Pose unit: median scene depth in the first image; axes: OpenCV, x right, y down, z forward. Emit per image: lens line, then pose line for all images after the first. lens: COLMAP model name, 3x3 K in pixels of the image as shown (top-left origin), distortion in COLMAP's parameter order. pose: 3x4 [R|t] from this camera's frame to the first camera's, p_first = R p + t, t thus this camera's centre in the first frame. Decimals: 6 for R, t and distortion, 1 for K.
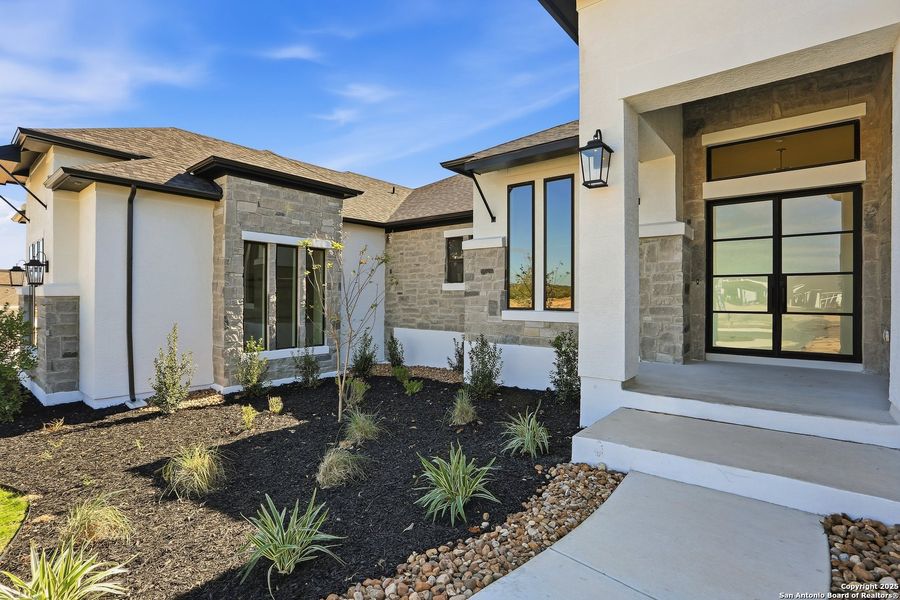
lens RADIAL K [[444.3, 0, 432.2], [0, 444.3, 295.9], [0, 0, 1]] dist [-0.044414, 0.013051]
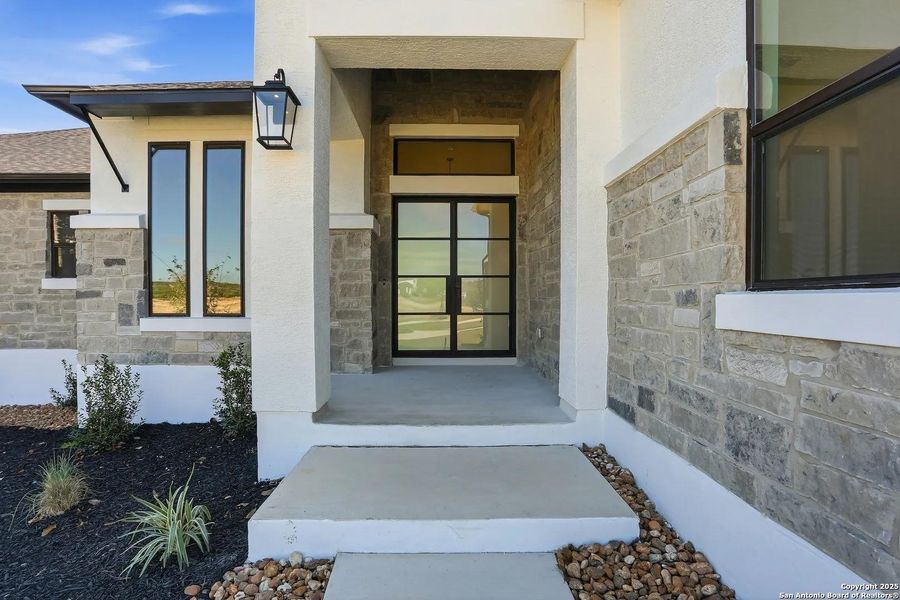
lens RADIAL K [[444.3, 0, 446.2], [0, 444.3, 306.1], [0, 0, 1]] dist [-0.044414, 0.013051]
pose [[0.738641, -0.018307, 0.673851, 0.068669], [0.000678, 0.999651, 0.026414, -0.006037], [-0.674099, -0.019054, 0.738395, 0.217036]]
